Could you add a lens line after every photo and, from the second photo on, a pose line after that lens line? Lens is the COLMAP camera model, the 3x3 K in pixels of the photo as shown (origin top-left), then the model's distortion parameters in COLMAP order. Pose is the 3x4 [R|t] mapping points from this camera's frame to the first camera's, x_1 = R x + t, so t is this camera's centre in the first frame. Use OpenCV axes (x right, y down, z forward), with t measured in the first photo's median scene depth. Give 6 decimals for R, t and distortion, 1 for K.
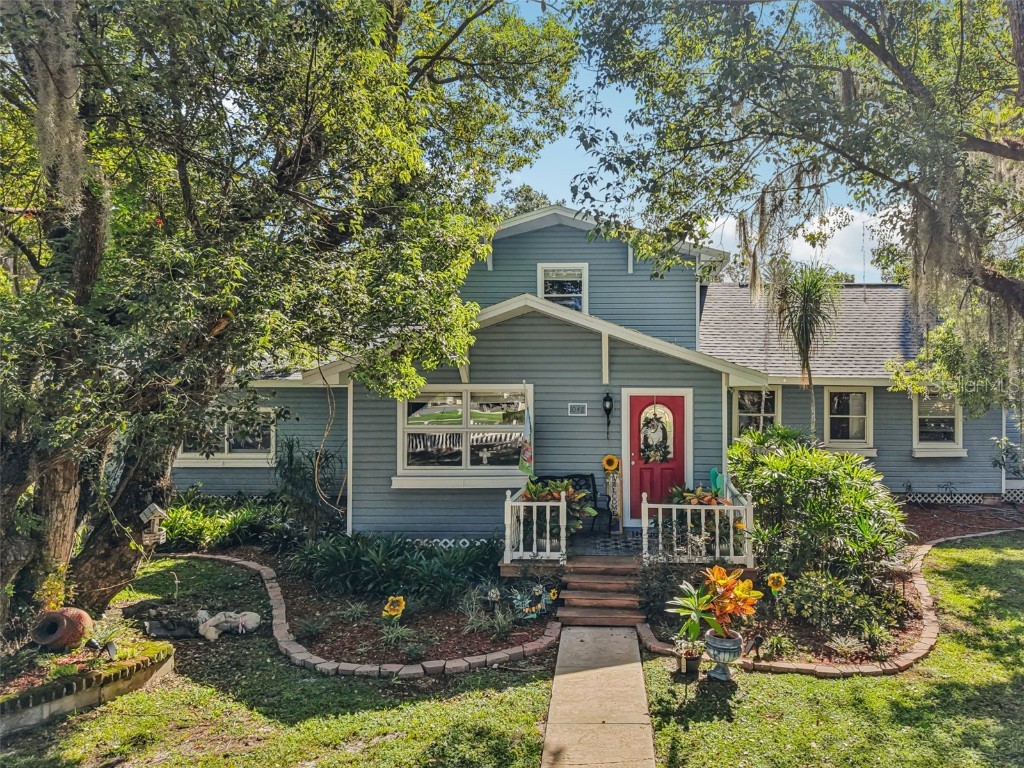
lens RADIAL K [[746.2, 0, 495.5], [0, 746.2, 386.0], [0, 0, 1]] dist [0.005482, 0.009300]
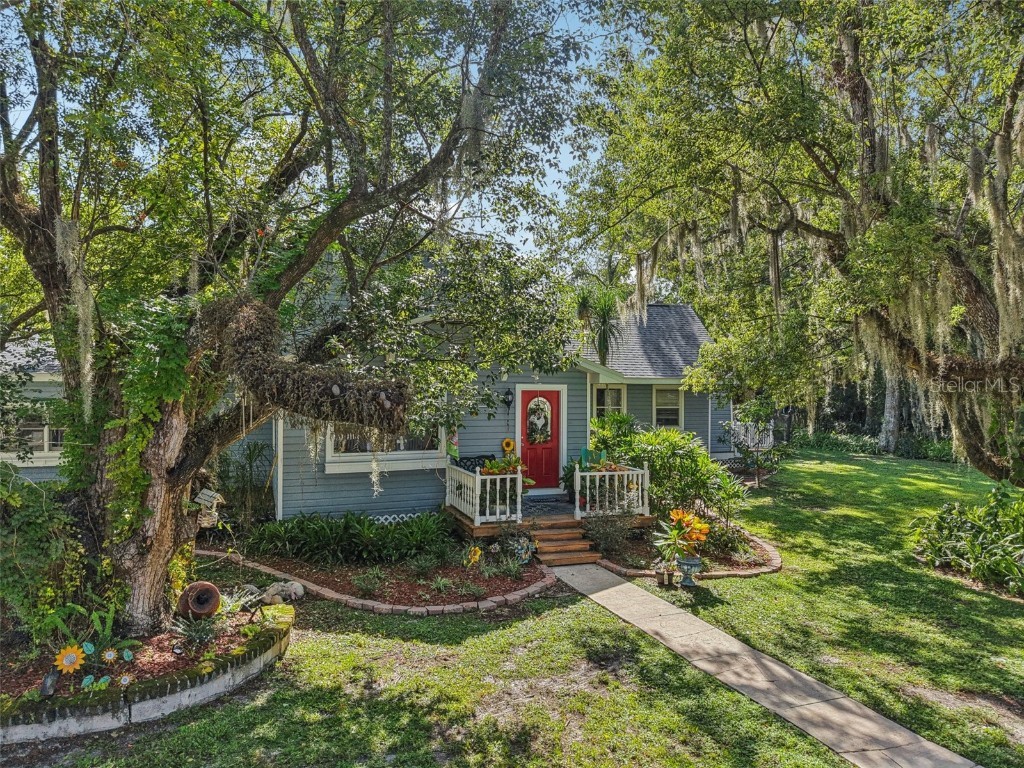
lens RADIAL K [[690.5, 0, 512.0], [0, 690.5, 384.0], [0, 0, 1]] dist [0.020019, -0.002246]
pose [[0.926792, 0.004851, 0.375543, -0.493053], [-0.005509, 0.999985, 0.000679, 0.003336], [-0.375534, -0.002698, 0.926805, -0.103733]]
